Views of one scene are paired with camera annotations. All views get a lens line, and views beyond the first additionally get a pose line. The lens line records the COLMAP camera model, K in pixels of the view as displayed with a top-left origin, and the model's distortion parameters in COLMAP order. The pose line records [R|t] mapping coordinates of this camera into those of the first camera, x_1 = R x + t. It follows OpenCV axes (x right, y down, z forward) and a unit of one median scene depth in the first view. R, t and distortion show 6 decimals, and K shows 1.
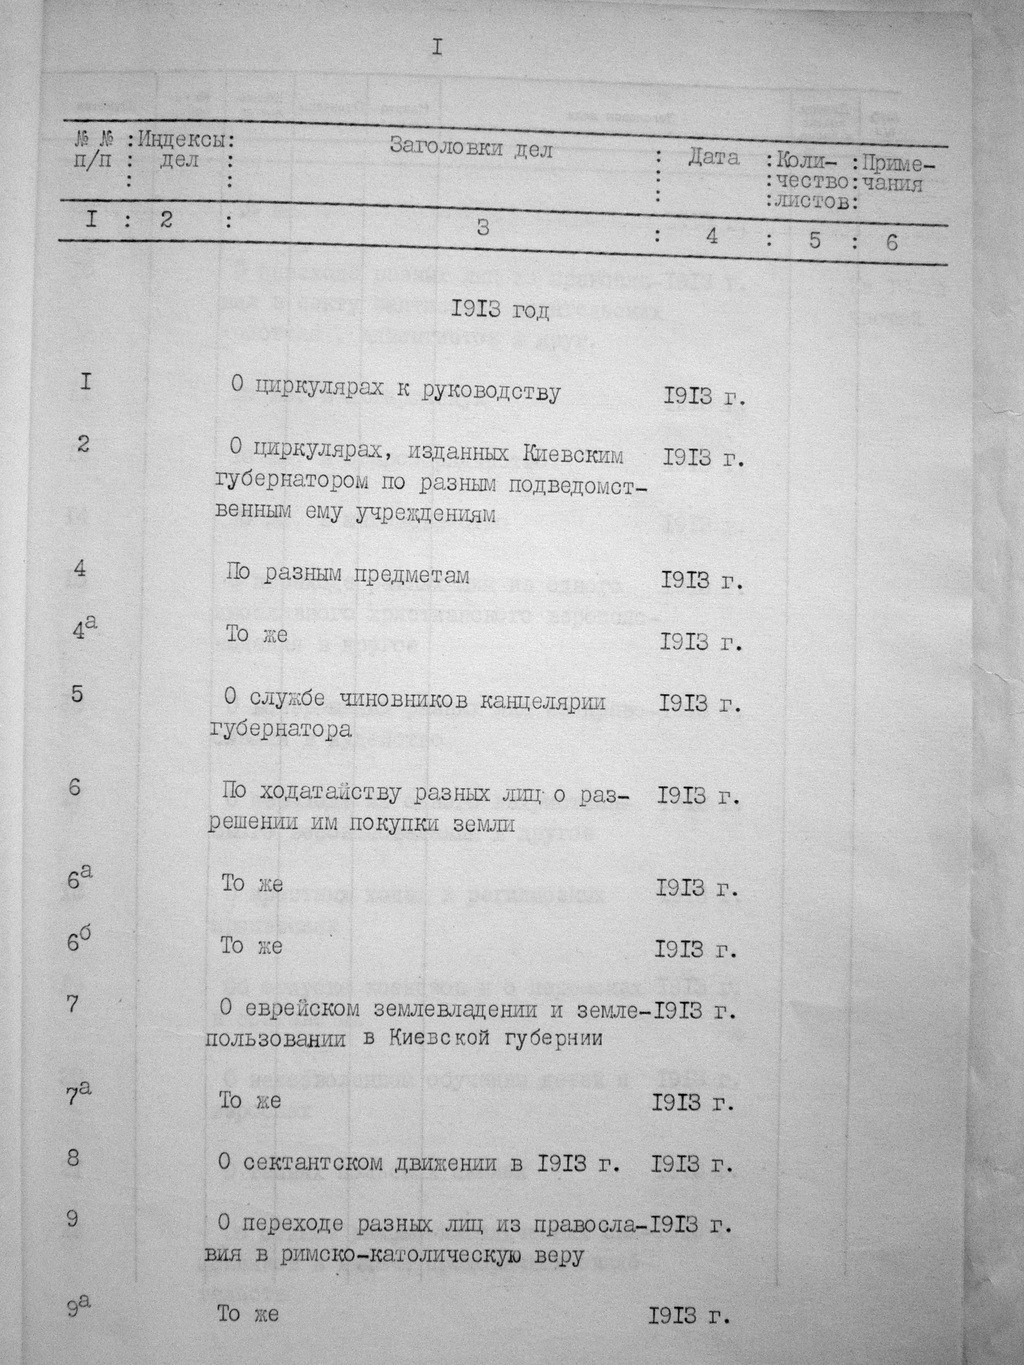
lens RADIAL K [[1790.0, 0, 514.1], [0, 1790.0, 682.2], [0, 0, 1]] dist [-0.089401, 0.036171]
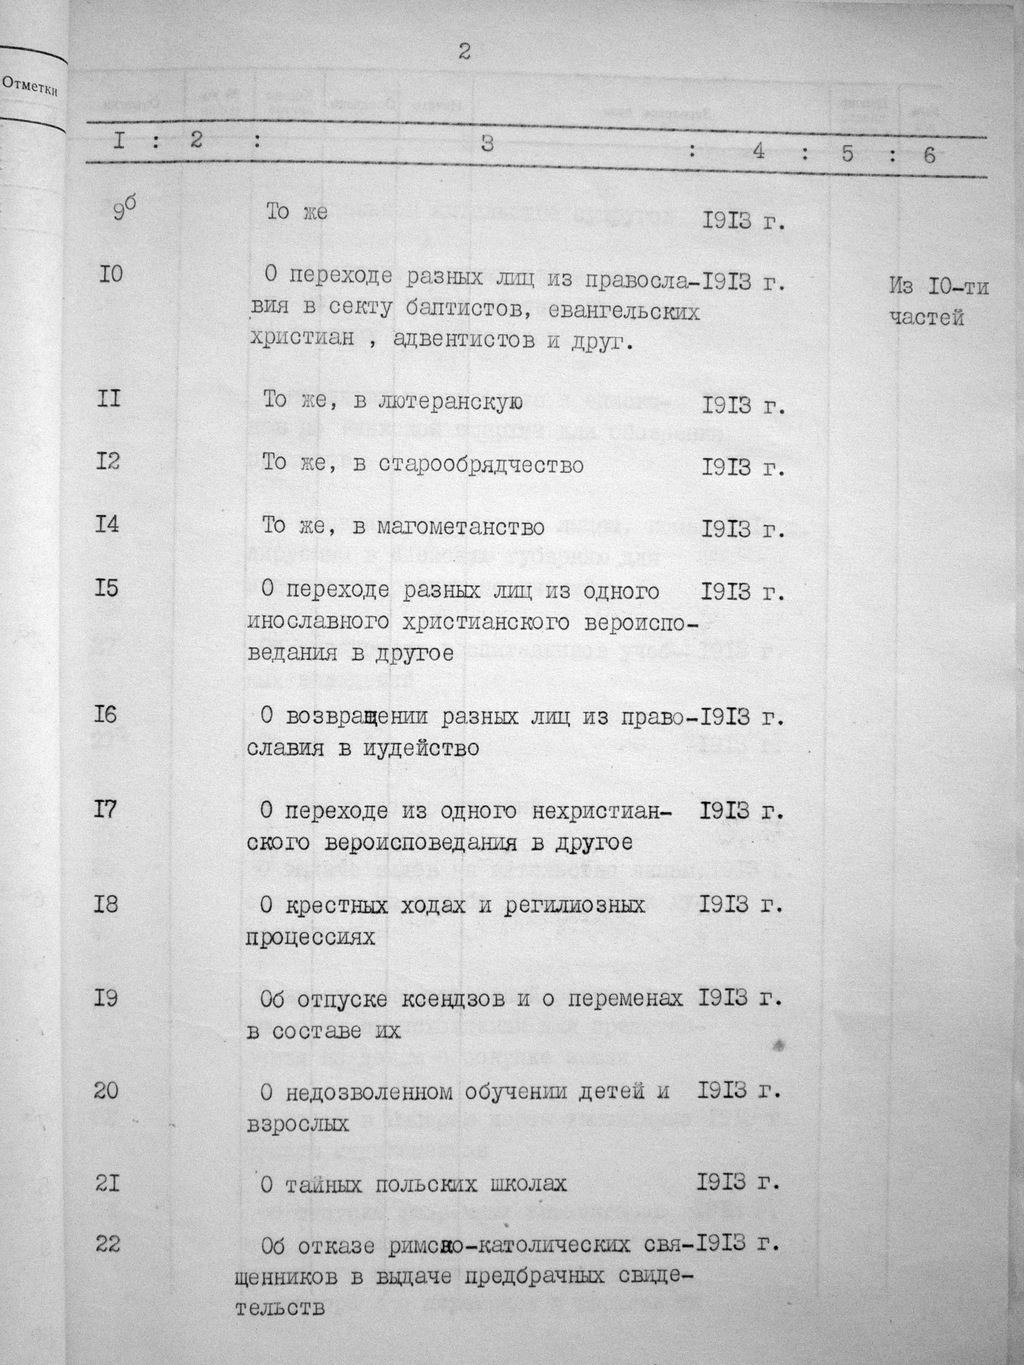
lens RADIAL K [[1809.6, 0, 582.3], [0, 1809.6, 682.8], [0, 0, 1]] dist [-0.107344, 0.115653]
pose [[0.999817, -0.011018, 0.015637, -0.003832], [0.010905, 0.999914, 0.007266, 0.228384], [-0.015715, -0.007094, 0.999851, -0.001310]]
